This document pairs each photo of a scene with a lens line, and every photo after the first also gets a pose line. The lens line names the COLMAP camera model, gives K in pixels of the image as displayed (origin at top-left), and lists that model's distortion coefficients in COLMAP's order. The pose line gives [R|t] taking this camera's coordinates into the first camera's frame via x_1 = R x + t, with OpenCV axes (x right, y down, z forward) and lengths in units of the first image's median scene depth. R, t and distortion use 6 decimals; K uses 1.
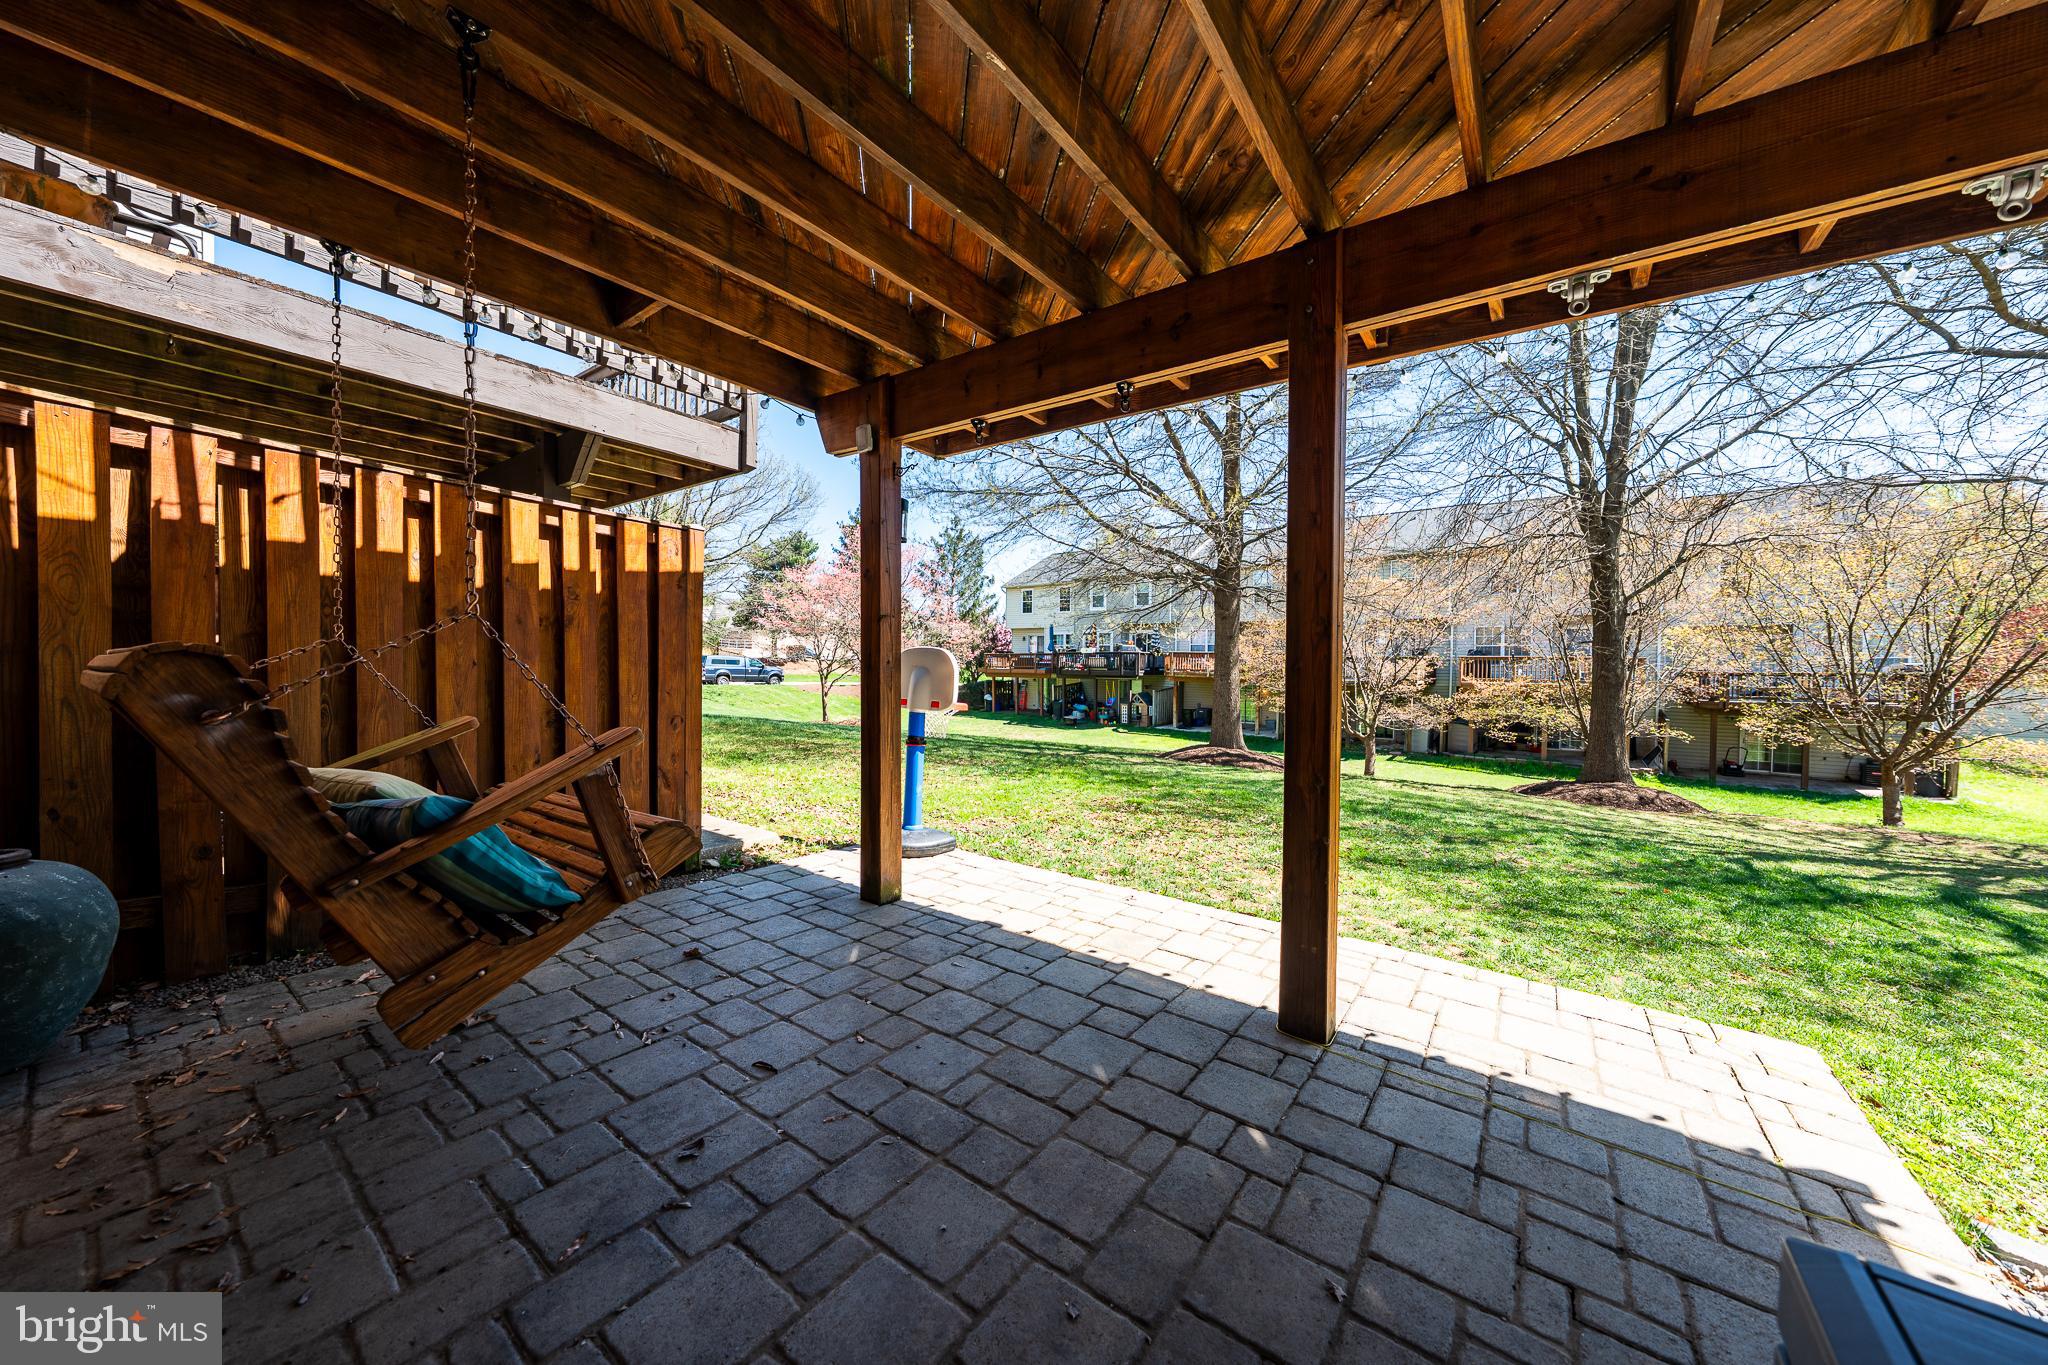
lens RADIAL K [[701.0, 0, 1021.7], [0, 701.0, 680.0], [0, 0, 1]] dist [-0.001595, -0.000055]
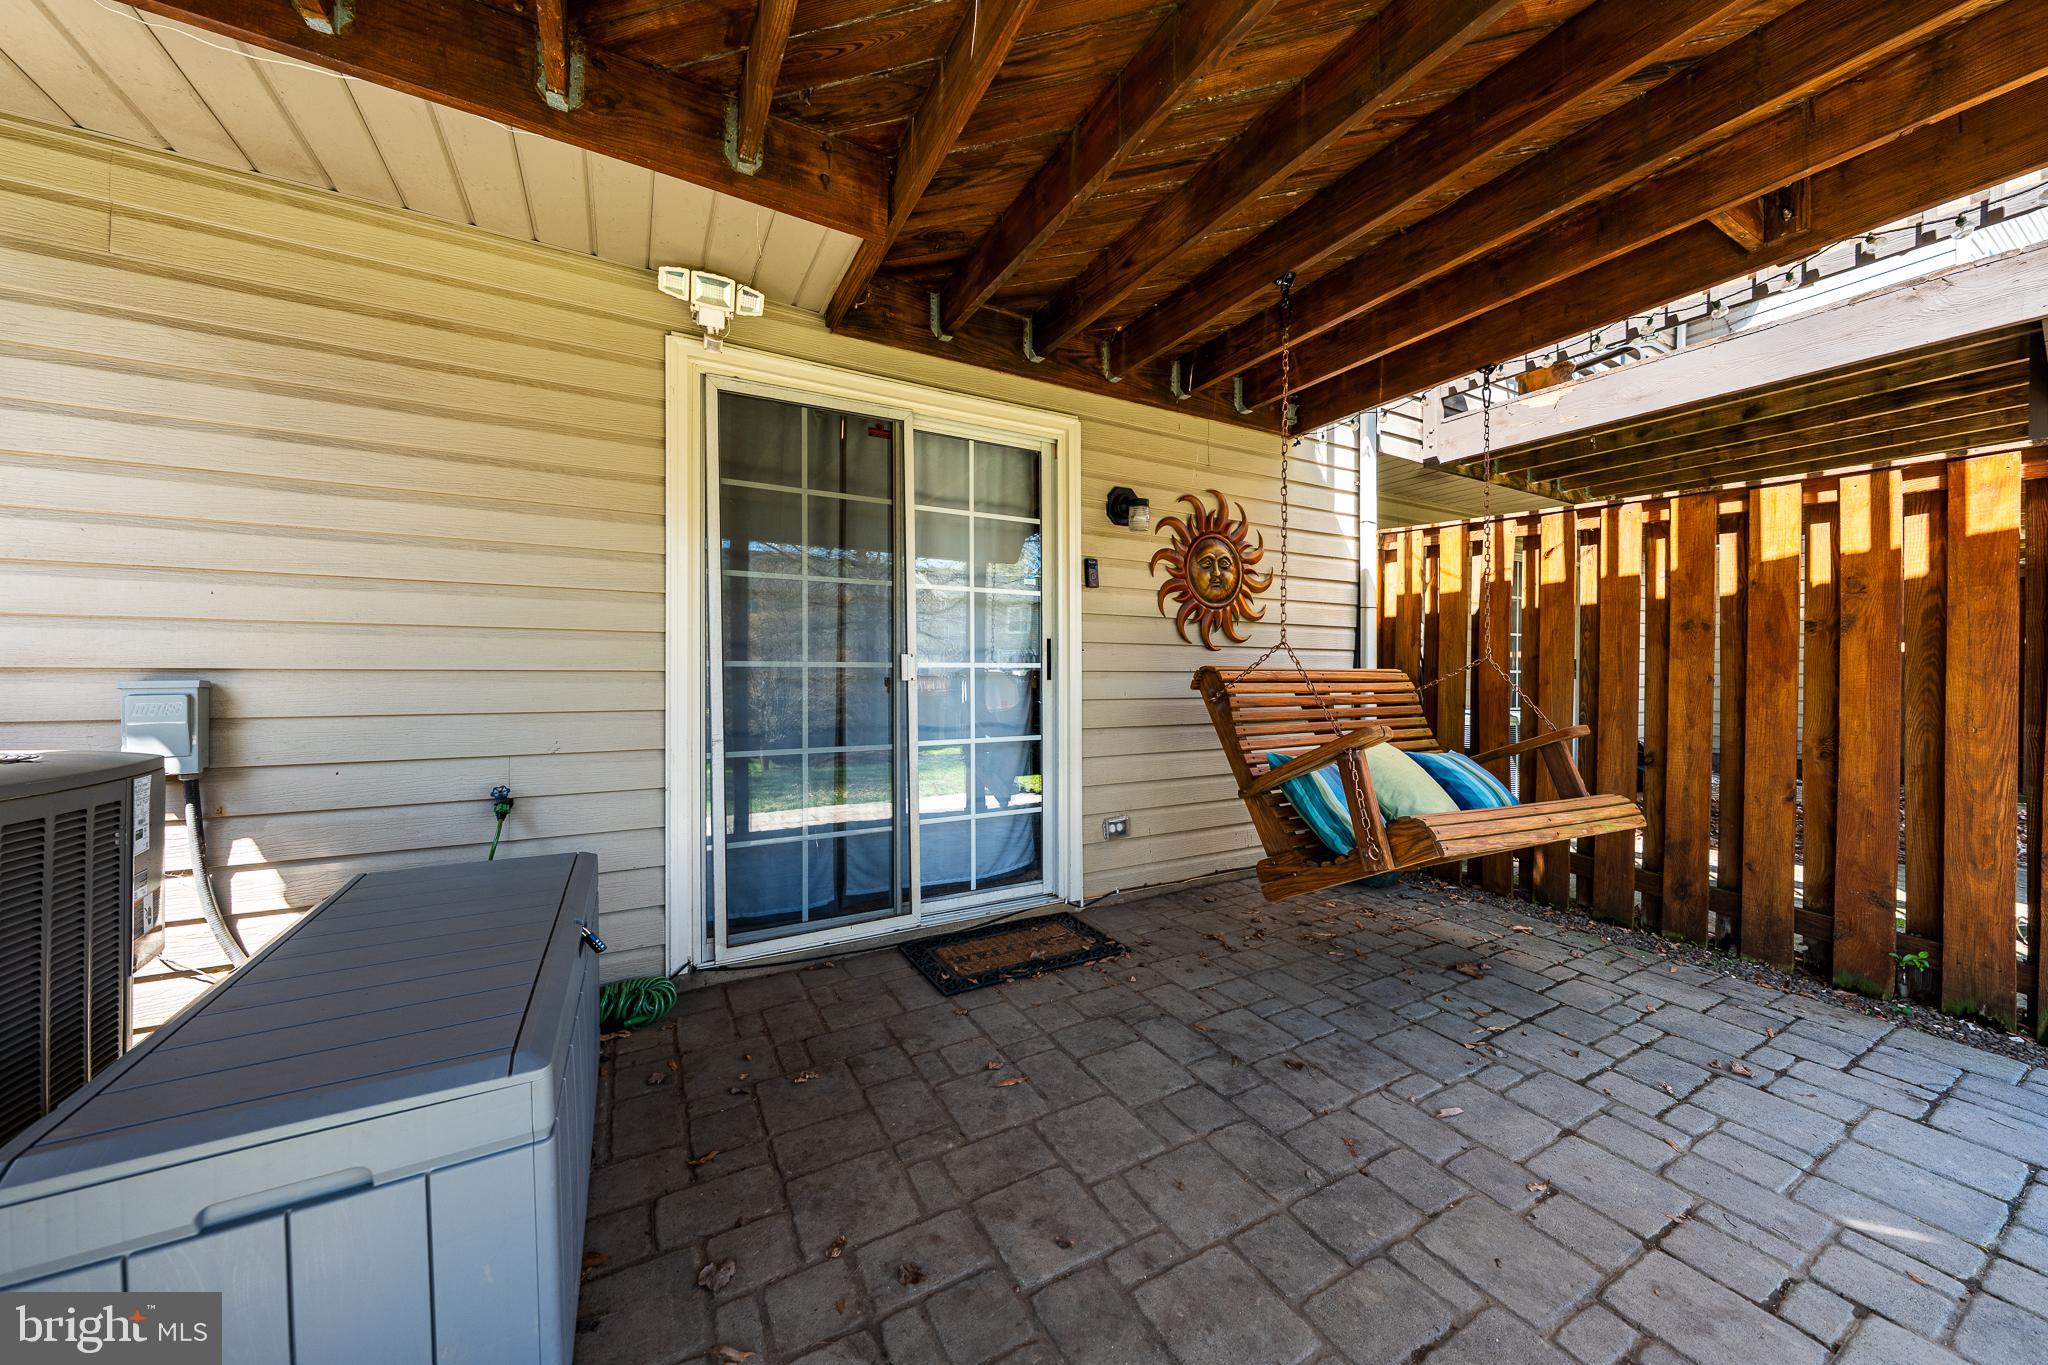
lens RADIAL K [[701.0, 0, 1019.2], [0, 701.0, 677.5], [0, 0, 1]] dist [-0.001595, -0.000055]
pose [[-0.417704, -0.008134, -0.908547, 0.523398], [-0.029765, 0.999546, 0.004736, -0.001829], [0.908096, 0.029021, -0.417756, 0.639502]]
